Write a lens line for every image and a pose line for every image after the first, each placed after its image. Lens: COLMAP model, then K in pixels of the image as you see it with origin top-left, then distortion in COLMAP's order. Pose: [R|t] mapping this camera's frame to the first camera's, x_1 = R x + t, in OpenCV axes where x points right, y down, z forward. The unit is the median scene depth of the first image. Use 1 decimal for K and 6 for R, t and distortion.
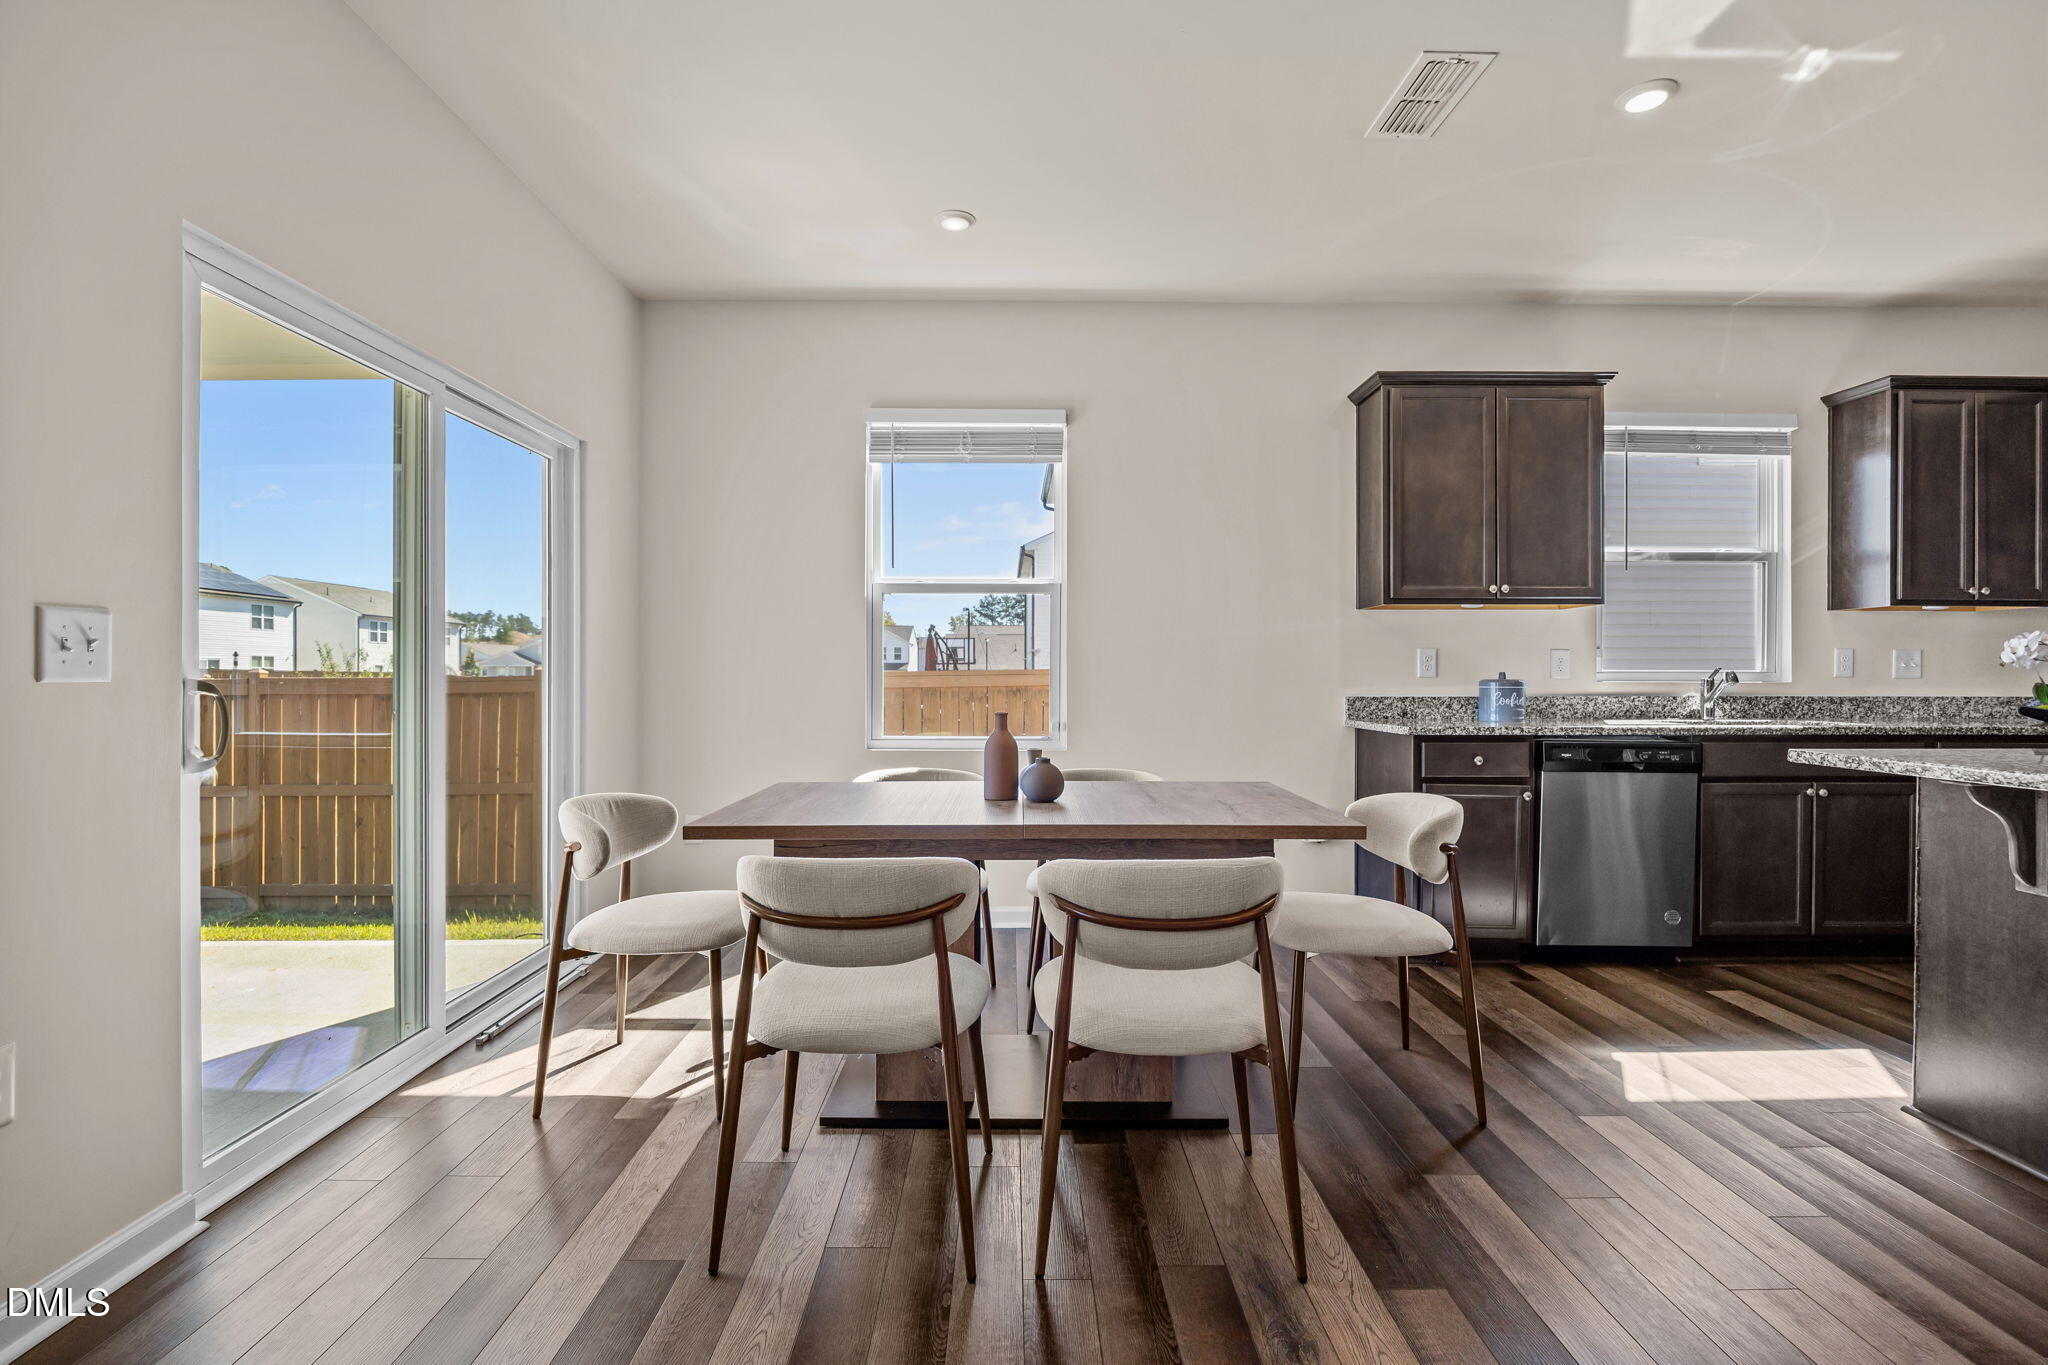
lens RADIAL K [[969.3, 0, 1022.1], [0, 969.3, 675.5], [0, 0, 1]] dist [-0.017631, 0.002214]
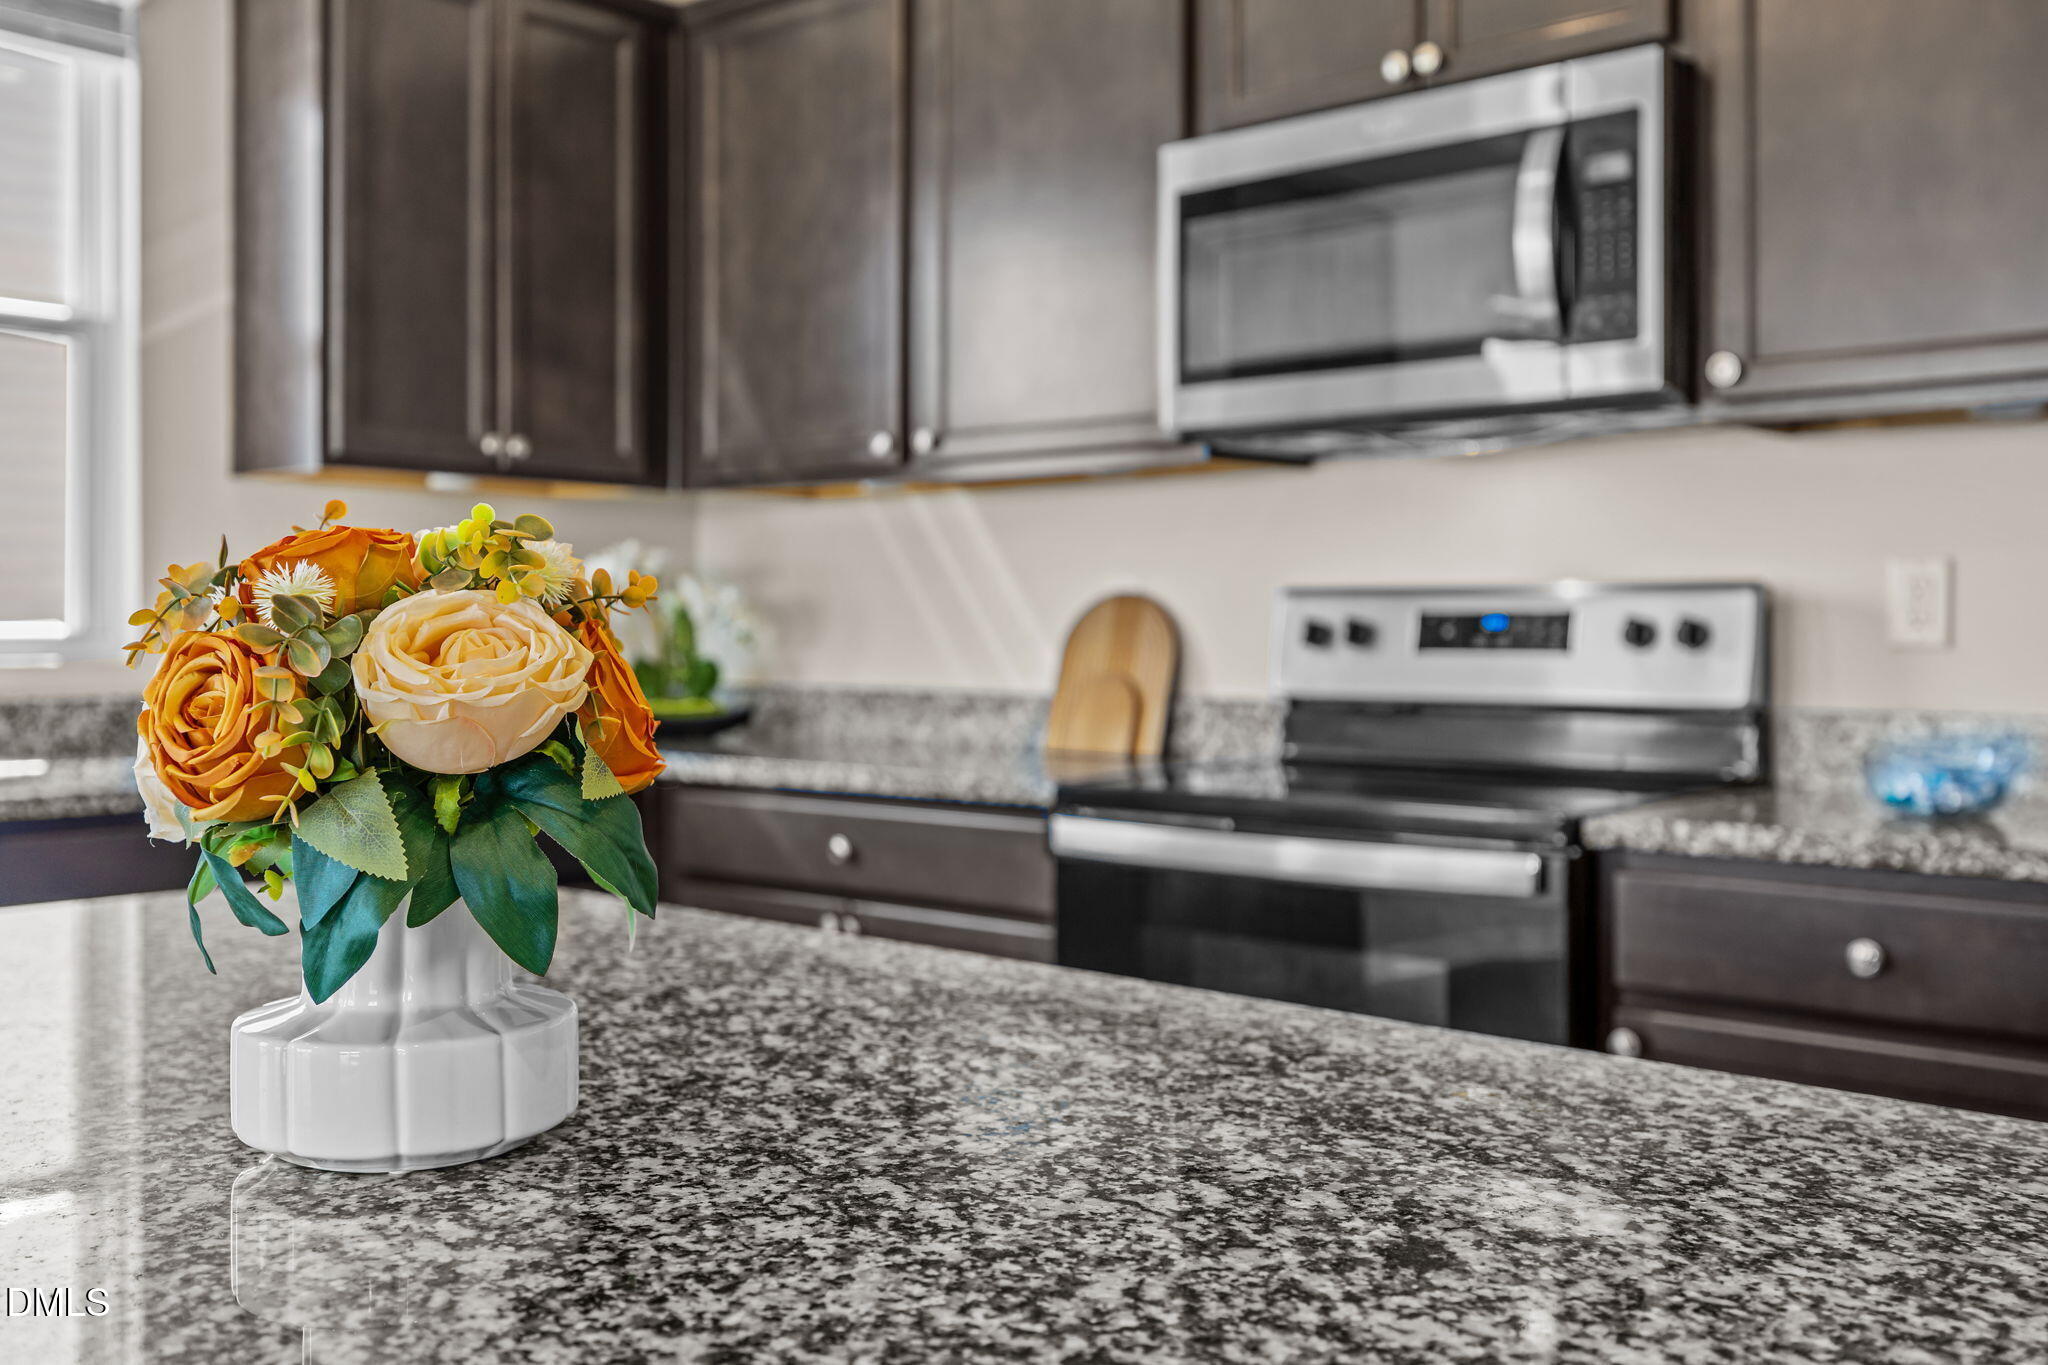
lens RADIAL K [[1921.4, 0, 1000.0], [0, 1921.4, 647.0], [0, 0, 1]] dist [-0.006100, 0.000000]
pose [[0.672963, -0.007141, 0.739642, 0.502637], [0.002091, 0.999968, 0.007752, -0.003944], [-0.739673, -0.003671, 0.672956, 0.245870]]
